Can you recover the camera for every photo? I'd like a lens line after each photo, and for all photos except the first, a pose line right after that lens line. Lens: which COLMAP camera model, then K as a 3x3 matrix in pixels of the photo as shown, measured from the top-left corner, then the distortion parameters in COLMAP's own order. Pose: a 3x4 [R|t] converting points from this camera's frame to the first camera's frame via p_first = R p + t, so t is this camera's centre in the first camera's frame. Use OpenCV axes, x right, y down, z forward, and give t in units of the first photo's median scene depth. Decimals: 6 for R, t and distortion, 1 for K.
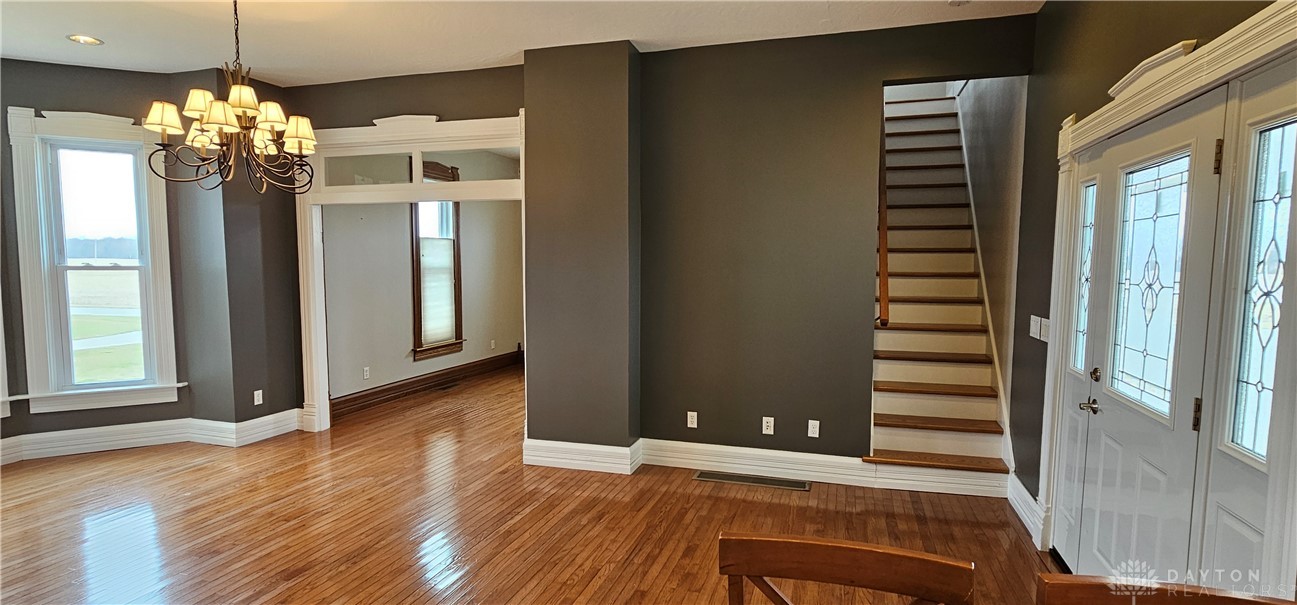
lens RADIAL K [[632.0, 0, 648.5], [0, 632.0, 302.5], [0, 0, 1]] dist [-0.000526, -0.000224]
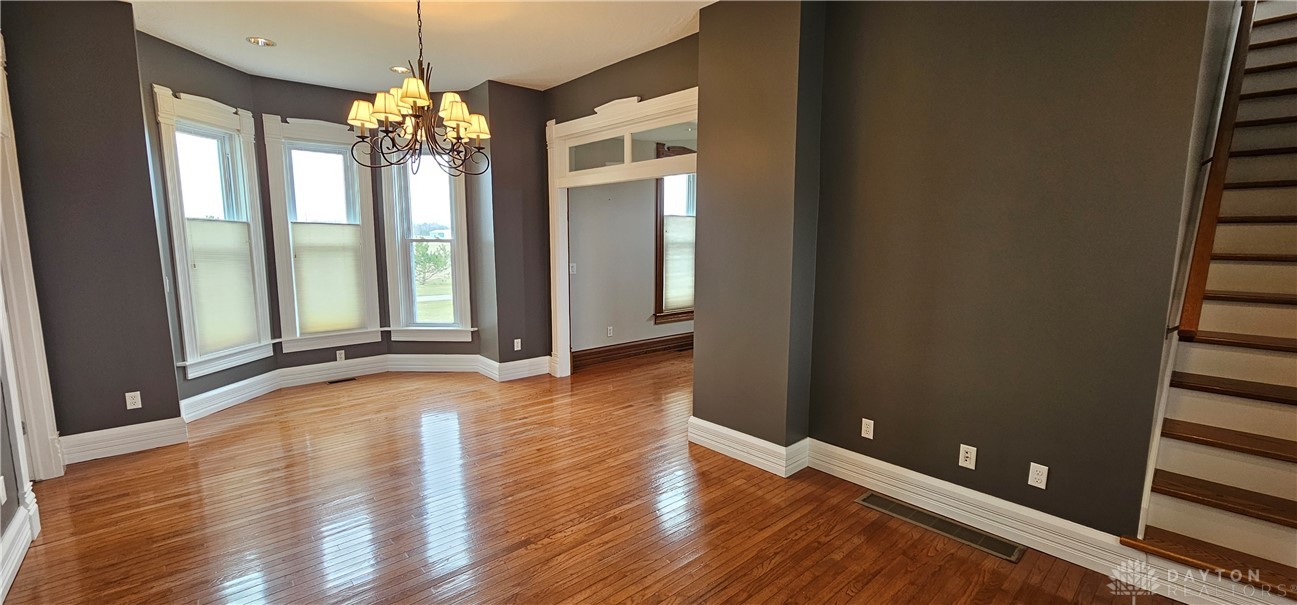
lens RADIAL K [[533.0, 0, 648.5], [0, 533.0, 302.5], [0, 0, 1]] dist [-0.001884, -0.000305]
pose [[0.865226, 0.063541, -0.497339, 0.137430], [-0.036010, 0.997251, 0.064762, -0.012251], [0.500087, -0.038124, 0.865136, 0.226730]]
